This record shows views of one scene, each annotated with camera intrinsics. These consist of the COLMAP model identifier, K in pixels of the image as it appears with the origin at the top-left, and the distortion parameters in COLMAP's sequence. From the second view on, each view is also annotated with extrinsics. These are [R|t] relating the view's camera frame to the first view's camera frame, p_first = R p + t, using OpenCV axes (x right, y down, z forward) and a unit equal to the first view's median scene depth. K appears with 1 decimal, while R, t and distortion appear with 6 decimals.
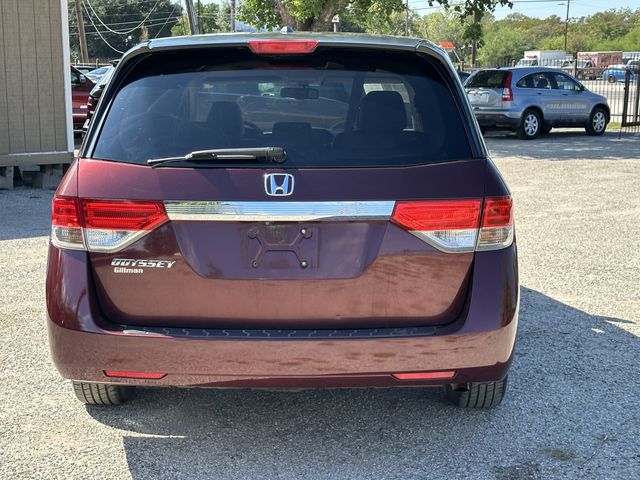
lens RADIAL K [[1106.4, 0, 320.0], [0, 1106.4, 240.0], [0, 0, 1]] dist [0.219285, -0.041983]
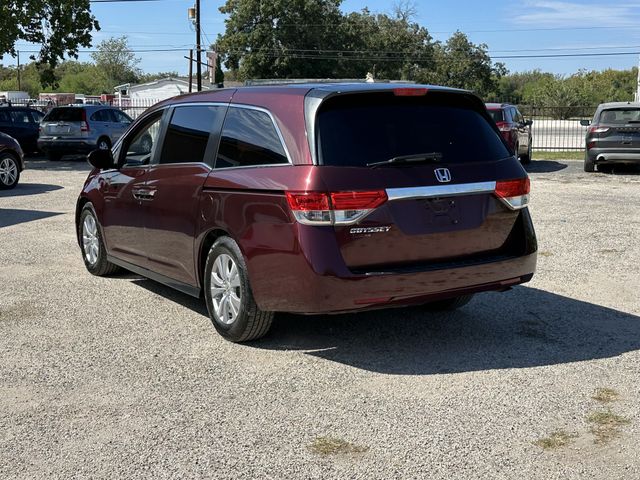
lens RADIAL K [[895.9, 0, 320.0], [0, 895.9, 240.0], [0, 0, 1]] dist [0.077334, 0.011140]
pose [[0.845836, -0.084134, 0.526767, -0.888974], [0.086449, 0.996050, 0.020275, 0.003322], [-0.526392, 0.028389, 0.849768, -0.040508]]
